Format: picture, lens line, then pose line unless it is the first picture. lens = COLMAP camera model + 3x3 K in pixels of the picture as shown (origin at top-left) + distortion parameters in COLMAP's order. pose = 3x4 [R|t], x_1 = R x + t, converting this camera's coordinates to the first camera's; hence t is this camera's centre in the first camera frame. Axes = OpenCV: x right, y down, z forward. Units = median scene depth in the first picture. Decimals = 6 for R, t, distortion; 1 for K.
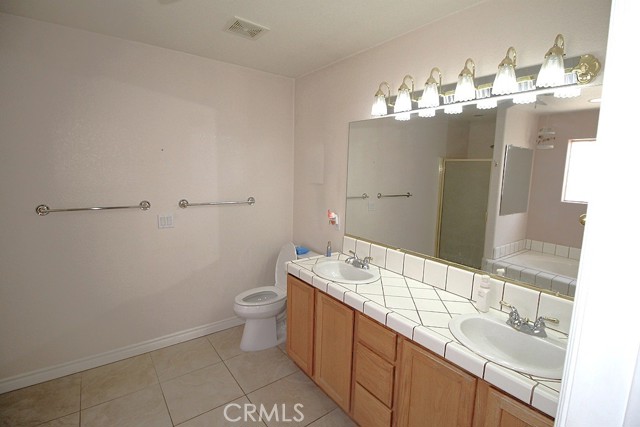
lens RADIAL K [[304.0, 0, 320.3], [0, 304.0, 209.6], [0, 0, 1]] dist [-0.021008, -0.000601]
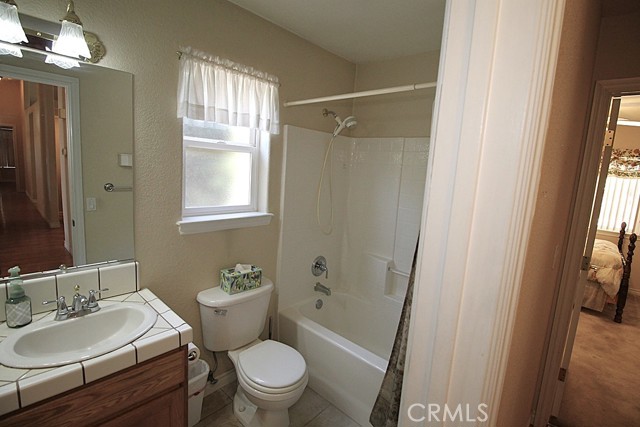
lens RADIAL K [[304.0, 0, 320.3], [0, 304.0, 209.6], [0, 0, 1]] dist [-0.021008, -0.000601]
pose [[-0.182655, -0.170459, 0.968288, -0.346362], [0.059942, 0.981093, 0.184020, -0.057763], [-0.981348, 0.091653, -0.168984, 0.423722]]
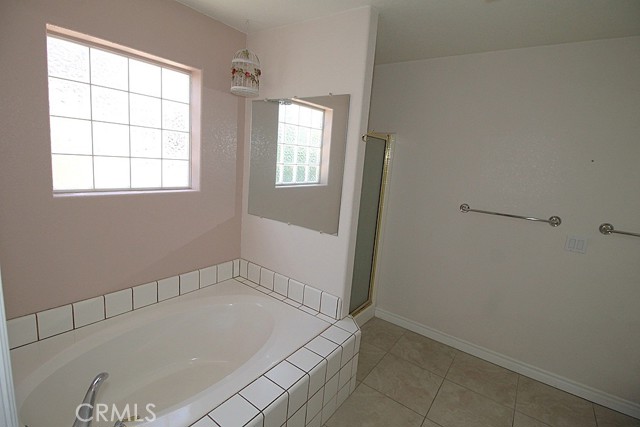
lens RADIAL K [[304.0, 0, 320.3], [0, 304.0, 209.6], [0, 0, 1]] dist [-0.021008, -0.000601]
pose [[0.289592, 0.155514, -0.944432, 0.336044], [-0.192424, 0.976026, 0.101713, -0.022686], [0.937608, 0.152276, 0.312574, 0.254585]]
